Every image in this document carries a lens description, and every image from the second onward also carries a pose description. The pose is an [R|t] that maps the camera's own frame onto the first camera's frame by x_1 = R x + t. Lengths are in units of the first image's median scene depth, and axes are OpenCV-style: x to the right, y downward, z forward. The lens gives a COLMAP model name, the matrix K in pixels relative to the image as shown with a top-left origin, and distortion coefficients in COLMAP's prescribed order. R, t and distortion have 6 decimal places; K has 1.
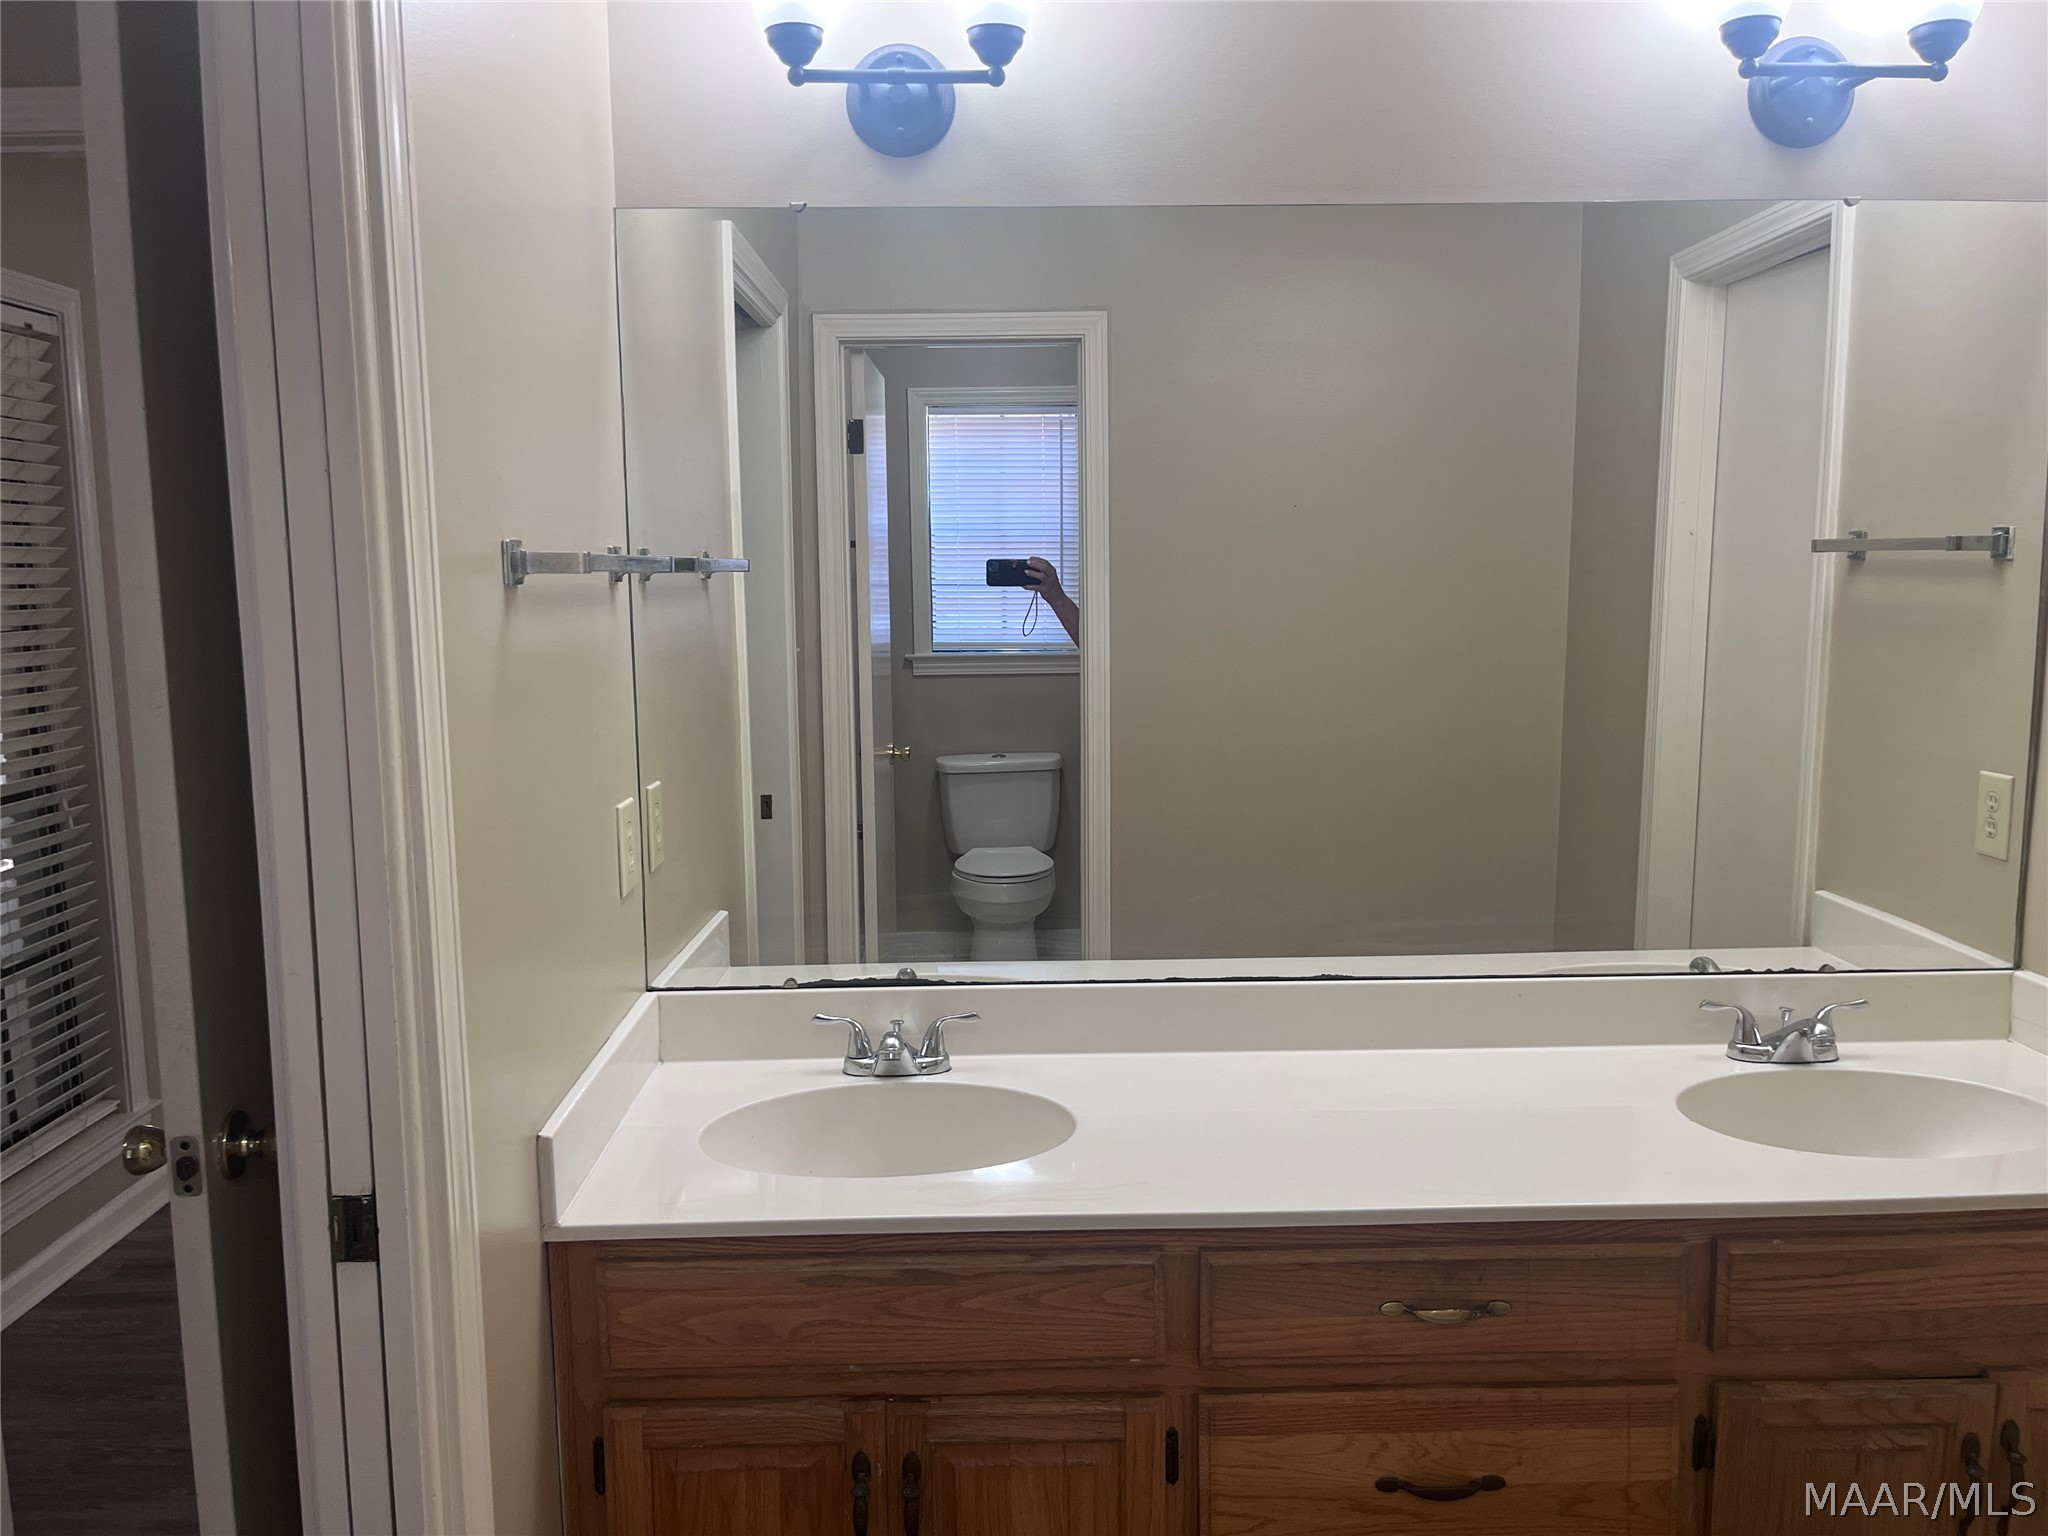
lens RADIAL K [[1579.8, 0, 1053.8], [0, 1579.8, 784.9], [0, 0, 1]] dist [0.074359, -0.097287]
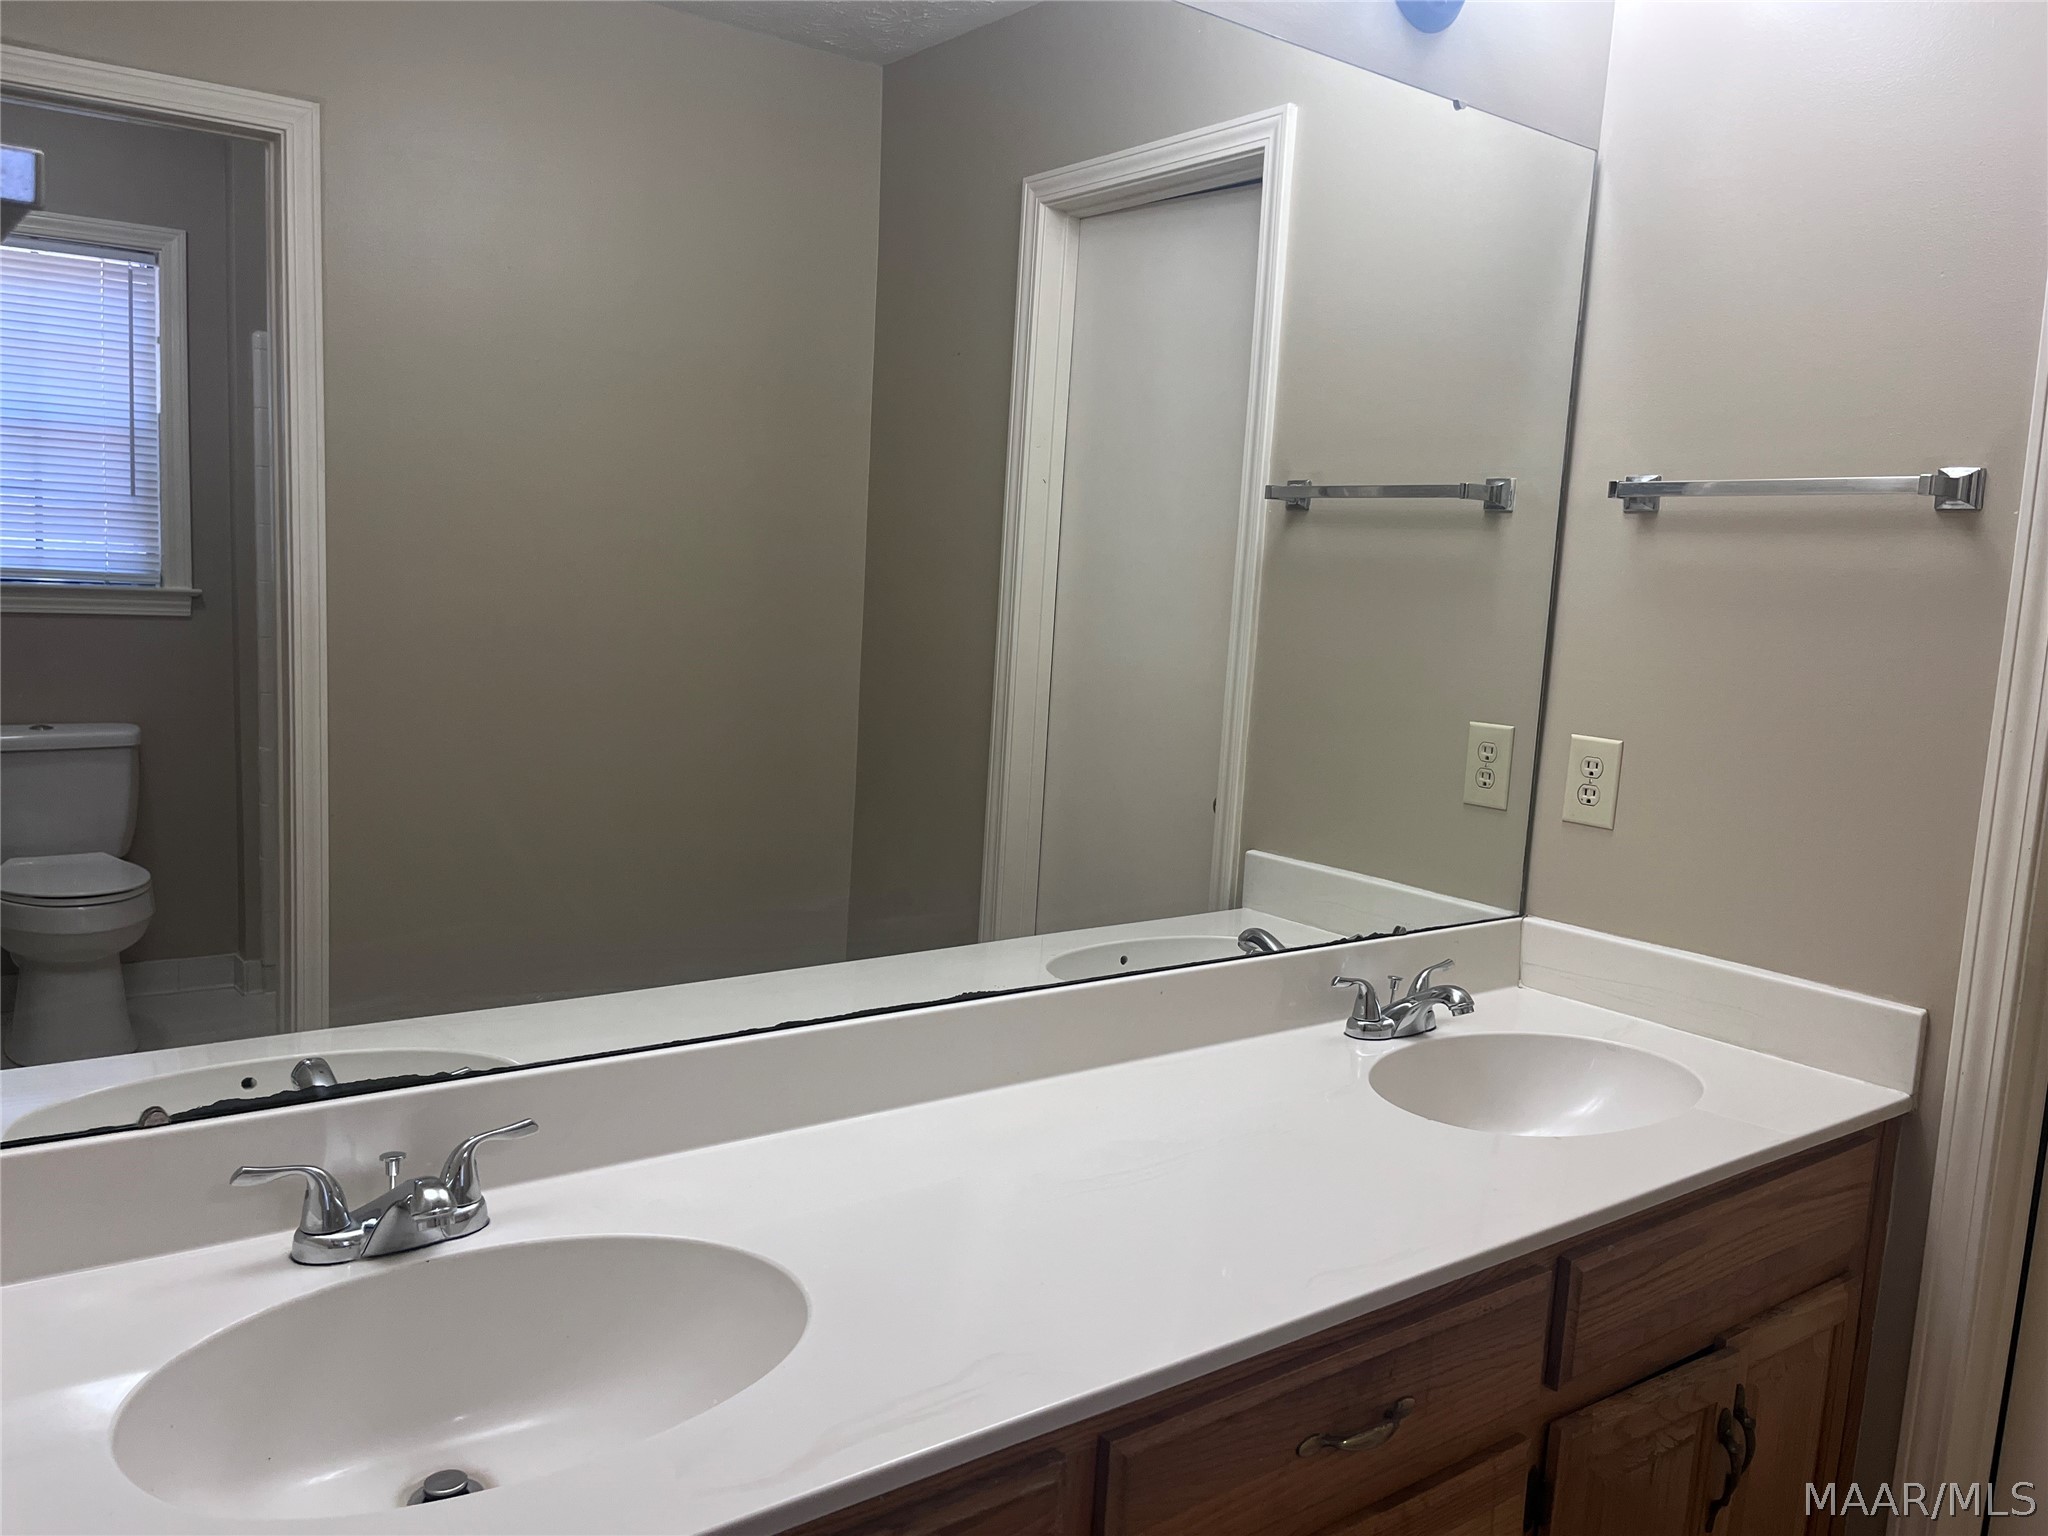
lens RADIAL K [[1579.8, 0, 1053.8], [0, 1579.8, 784.9], [0, 0, 1]] dist [0.074359, -0.097287]
pose [[0.807542, -0.027678, 0.589160, -0.232009], [0.019982, 0.999609, 0.019571, 0.006335], [-0.589472, -0.004031, 0.807779, 0.362470]]
